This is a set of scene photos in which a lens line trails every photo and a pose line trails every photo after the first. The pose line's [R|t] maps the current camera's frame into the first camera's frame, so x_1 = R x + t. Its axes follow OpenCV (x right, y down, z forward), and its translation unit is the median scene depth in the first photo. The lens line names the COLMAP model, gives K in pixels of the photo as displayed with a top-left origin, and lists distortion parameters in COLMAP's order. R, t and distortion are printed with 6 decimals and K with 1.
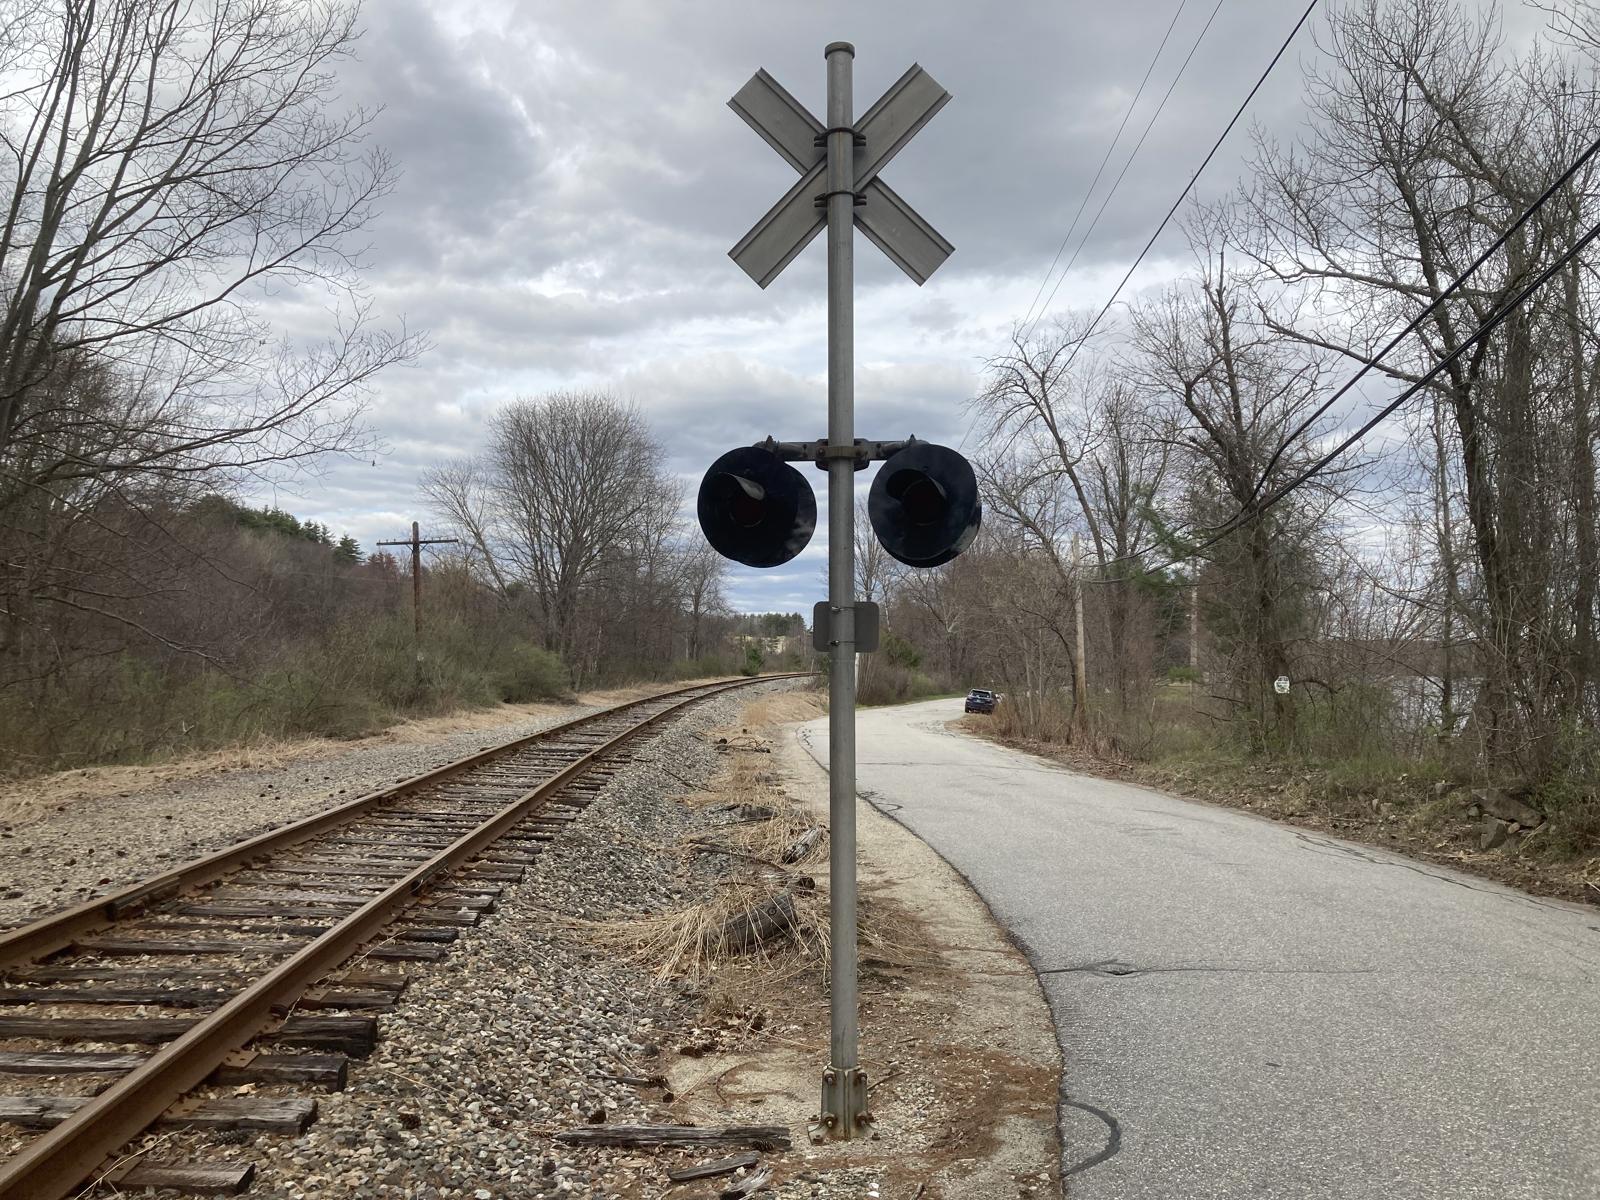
lens RADIAL K [[1299.6, 0, 795.2], [0, 1299.6, 612.1], [0, 0, 1]] dist [0.036982, -0.019876]
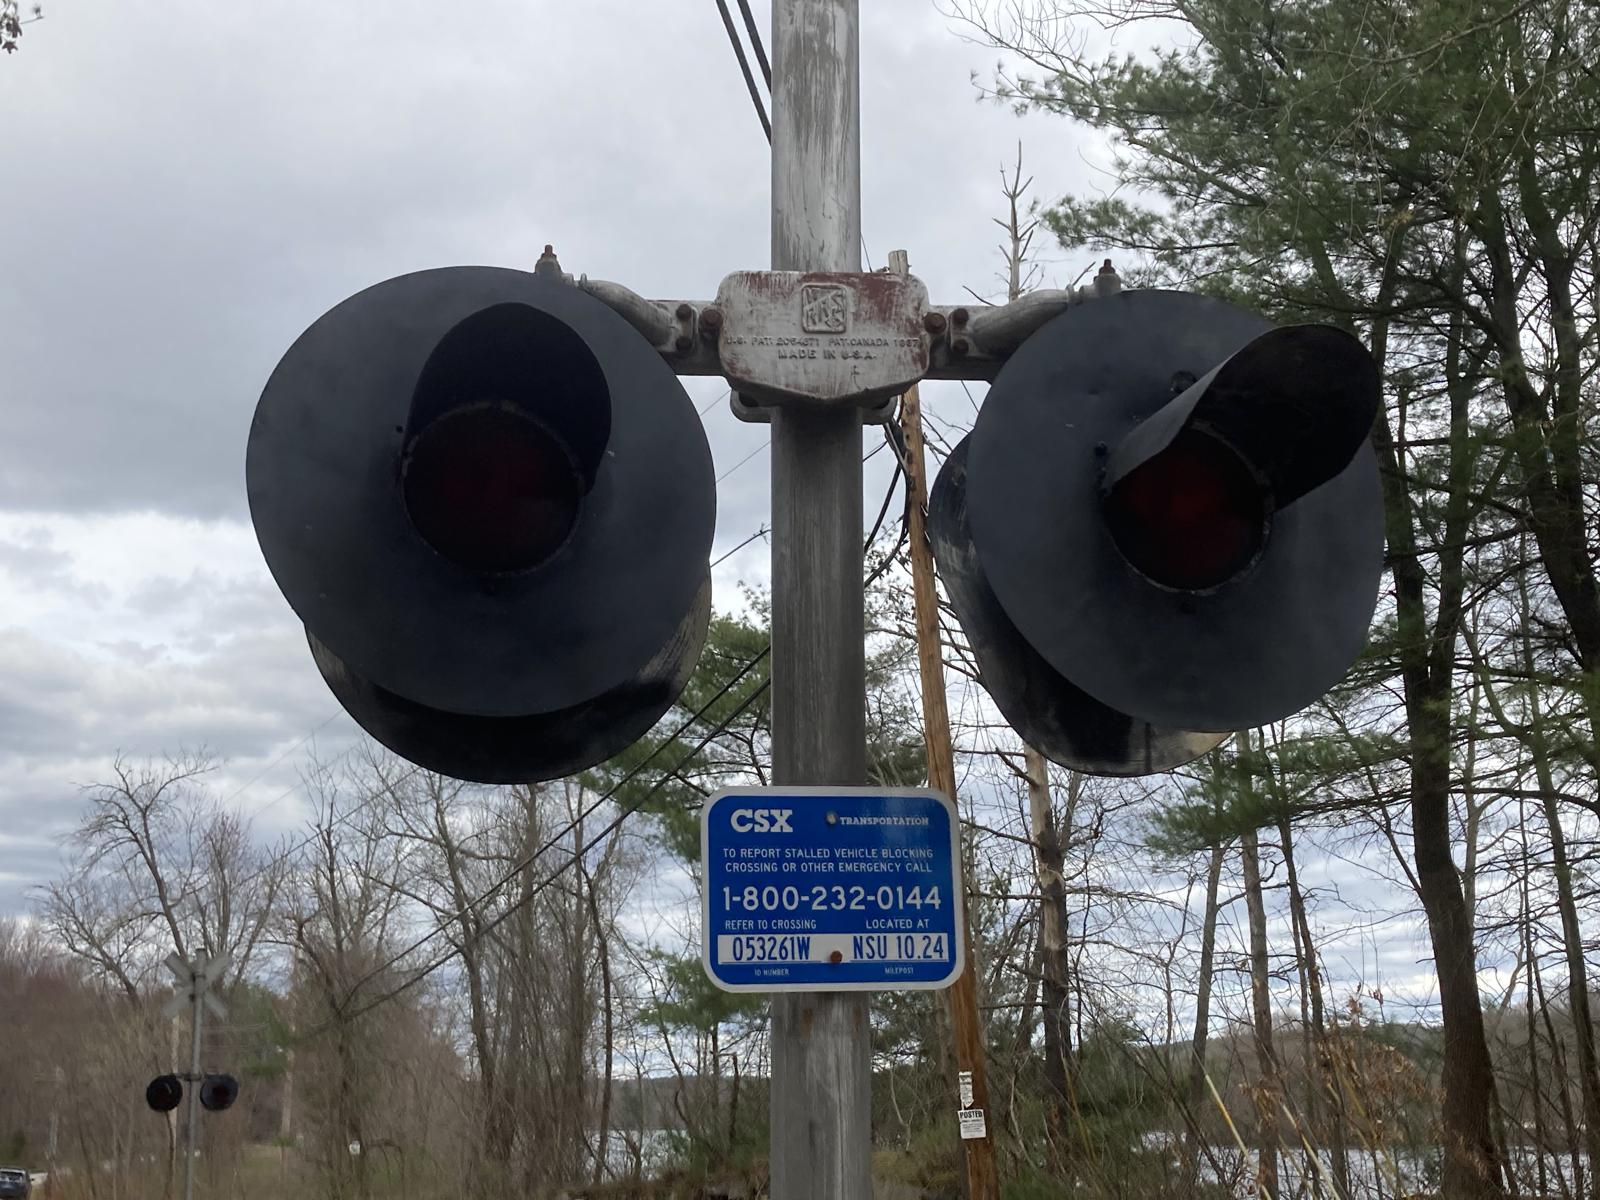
lens RADIAL K [[1948.5, 0, 800.0], [0, 1948.5, 600.0], [0, 0, 1]] dist [0.157716, -0.430415]
pose [[0.856073, 0.113103, 0.504328, -0.297420], [-0.000178, 0.975828, -0.218541, -0.047252], [-0.516855, 0.186997, 0.835400, -0.955018]]
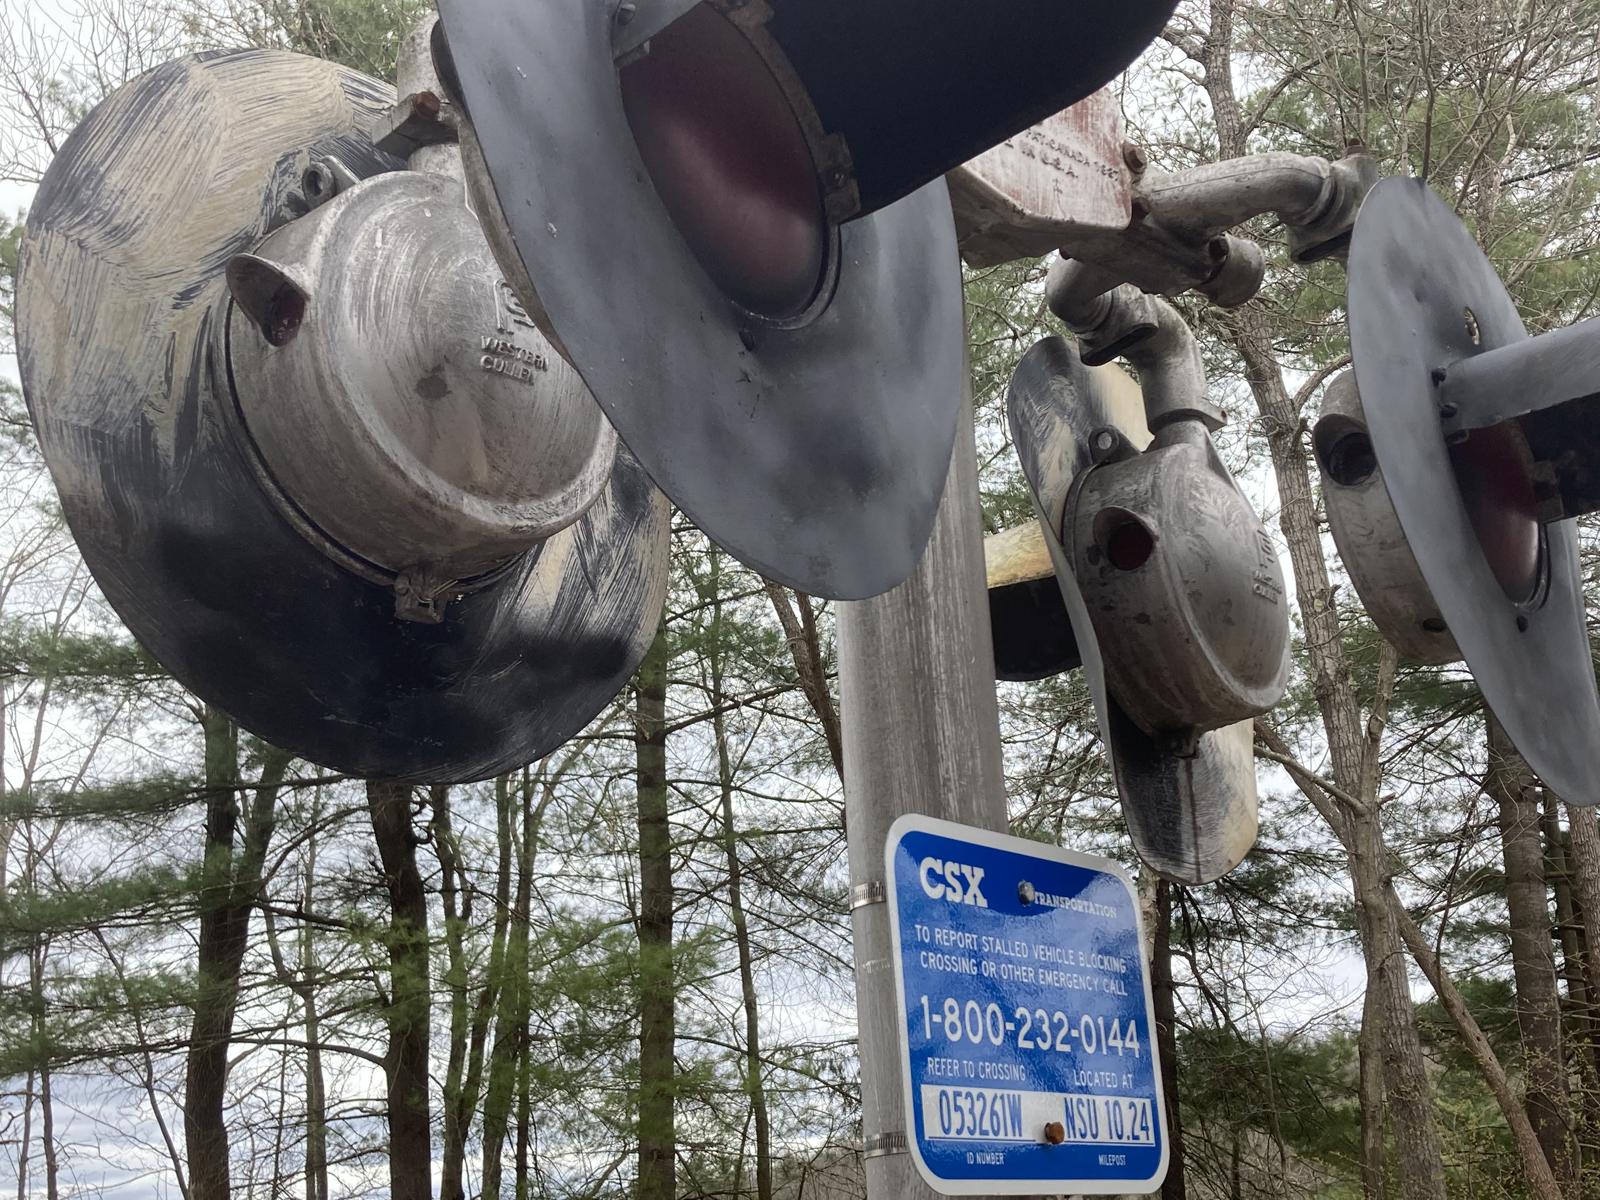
lens RADIAL K [[1948.5, 0, 800.0], [0, 1948.5, 600.0], [0, 0, 1]] dist [0.157716, -0.430415]
pose [[0.372832, 0.297470, 0.878924, -0.300525], [0.030374, 0.942800, -0.331973, -0.047164], [-0.927402, 0.150466, 0.342470, -0.893683]]
